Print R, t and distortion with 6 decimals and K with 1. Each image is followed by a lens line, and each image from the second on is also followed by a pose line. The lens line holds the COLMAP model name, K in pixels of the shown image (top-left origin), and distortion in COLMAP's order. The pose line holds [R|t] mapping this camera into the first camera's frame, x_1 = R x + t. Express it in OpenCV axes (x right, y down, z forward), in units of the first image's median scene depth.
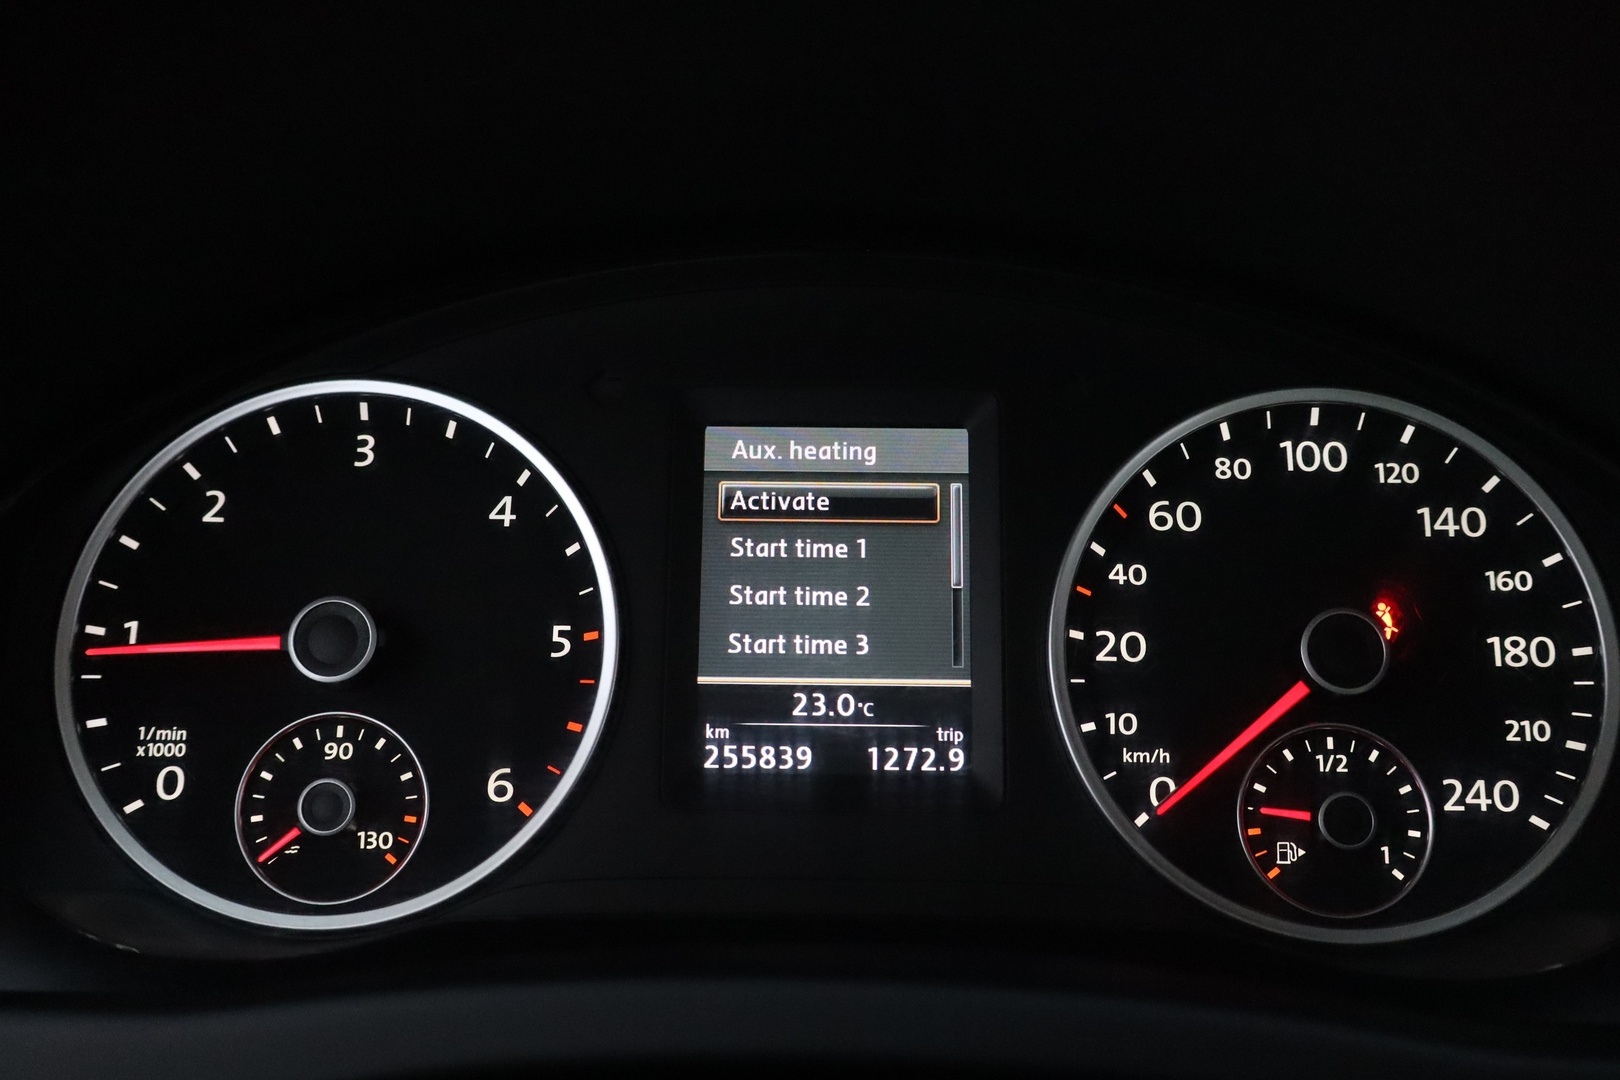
lens RADIAL K [[1712.6, 0, 806.0], [0, 1712.6, 538.1], [0, 0, 1]] dist [0.001927, 0.000000]
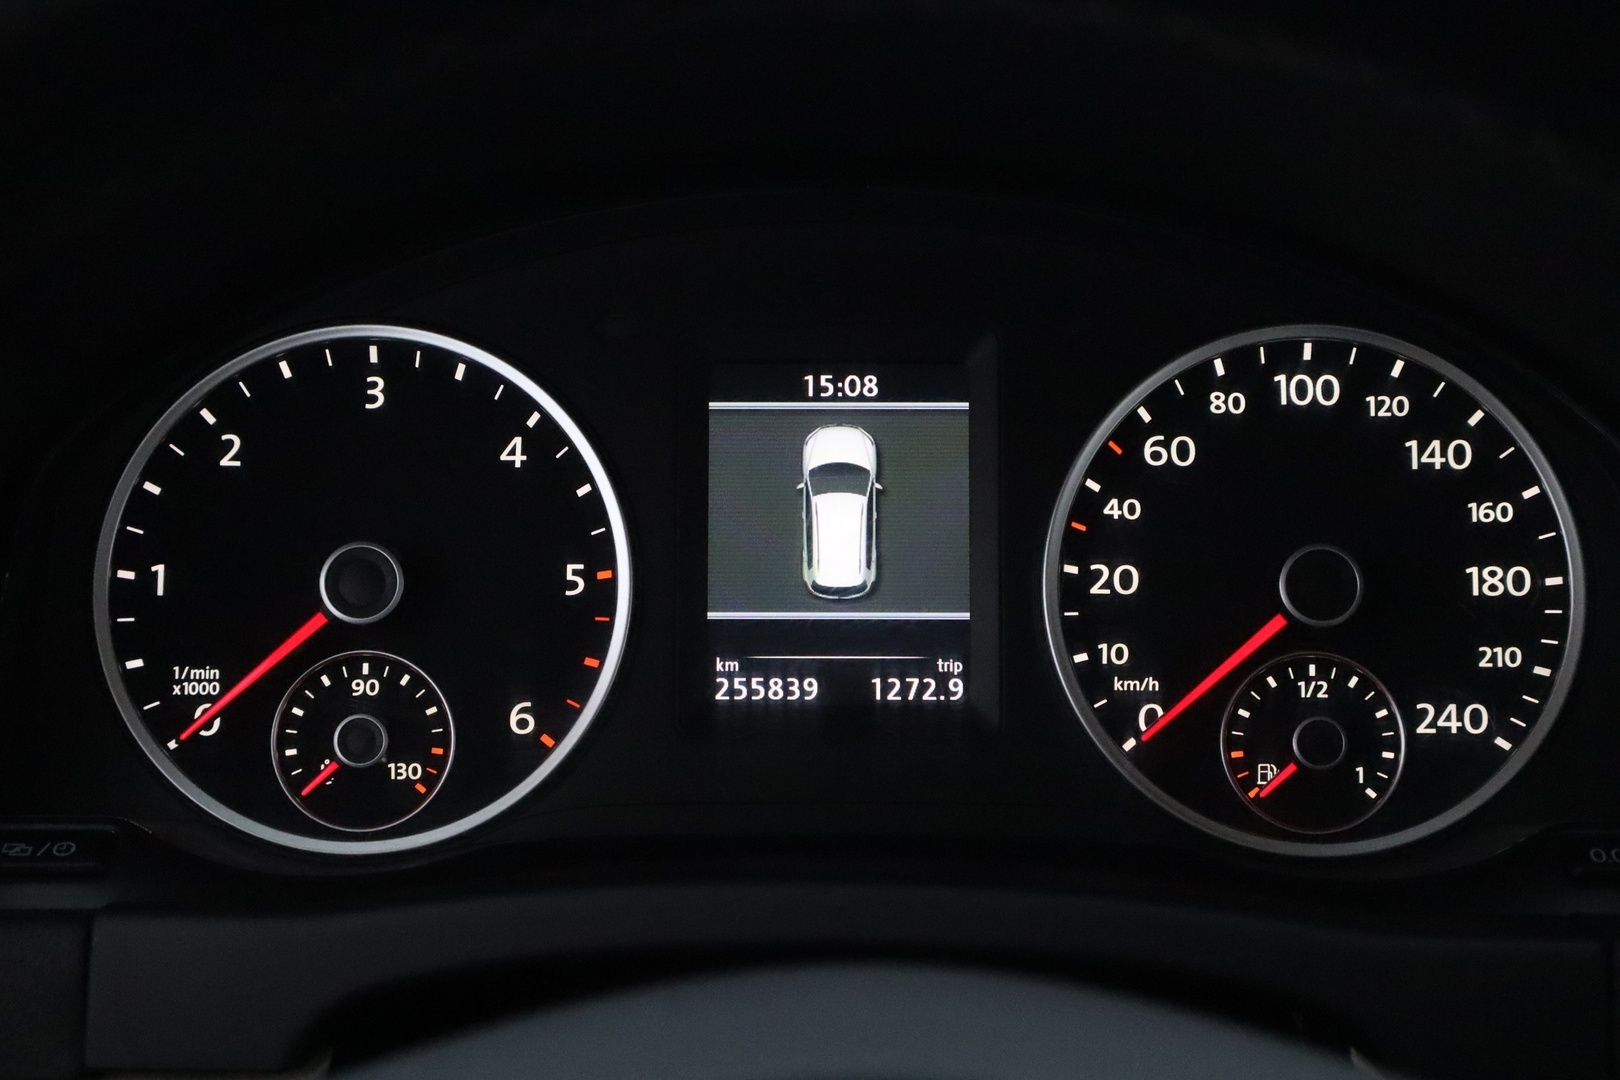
lens RADIAL K [[2944.1, 0, 810.1], [0, 2944.1, 540.7], [0, 0, 1]] dist [0.054915, 0.000000]
pose [[0.999883, -0.009743, 0.011796, -0.021738], [0.008405, 0.994047, 0.108629, -0.157446], [-0.012784, -0.108517, 0.994012, -0.780419]]
